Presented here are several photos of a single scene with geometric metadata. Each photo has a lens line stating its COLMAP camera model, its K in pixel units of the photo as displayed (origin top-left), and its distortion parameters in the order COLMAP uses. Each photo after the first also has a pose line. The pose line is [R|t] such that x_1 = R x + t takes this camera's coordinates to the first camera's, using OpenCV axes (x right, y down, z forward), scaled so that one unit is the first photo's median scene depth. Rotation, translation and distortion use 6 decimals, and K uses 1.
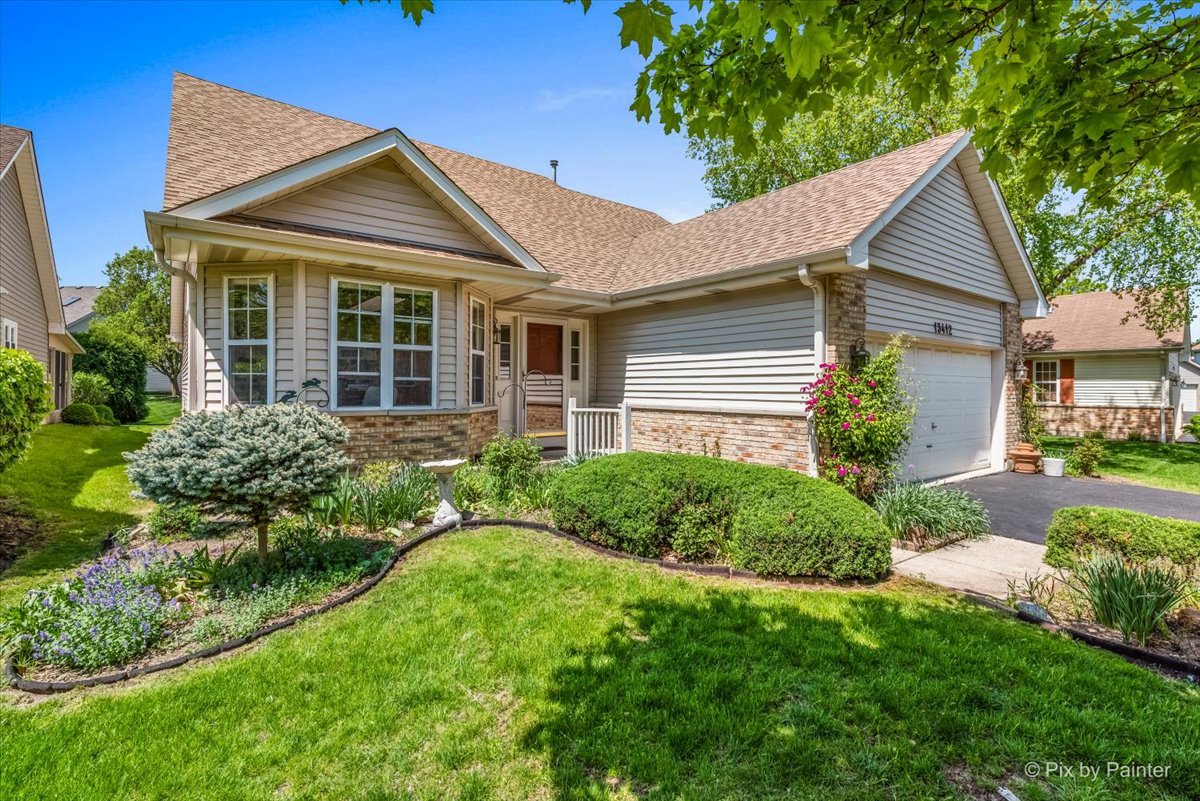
lens RADIAL K [[555.7, 0, 600.0], [0, 555.7, 398.7], [0, 0, 1]] dist [0.011195, -0.000131]
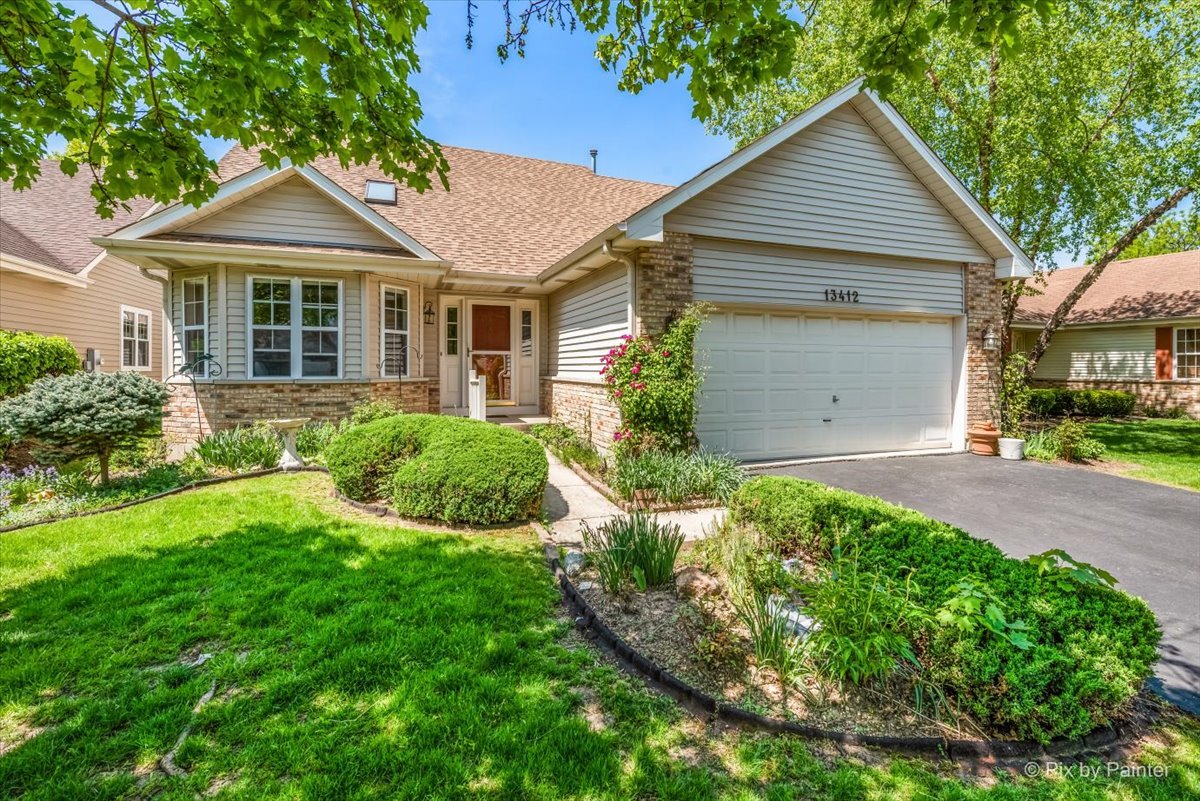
lens RADIAL K [[555.7, 0, 626.5], [0, 555.7, 373.1], [0, 0, 1]] dist [0.011195, -0.000131]
pose [[0.963087, -0.002511, -0.269177, 0.641797], [-0.000118, 0.999952, -0.009750, 0.017848], [0.269189, 0.009422, 0.963041, -0.001696]]
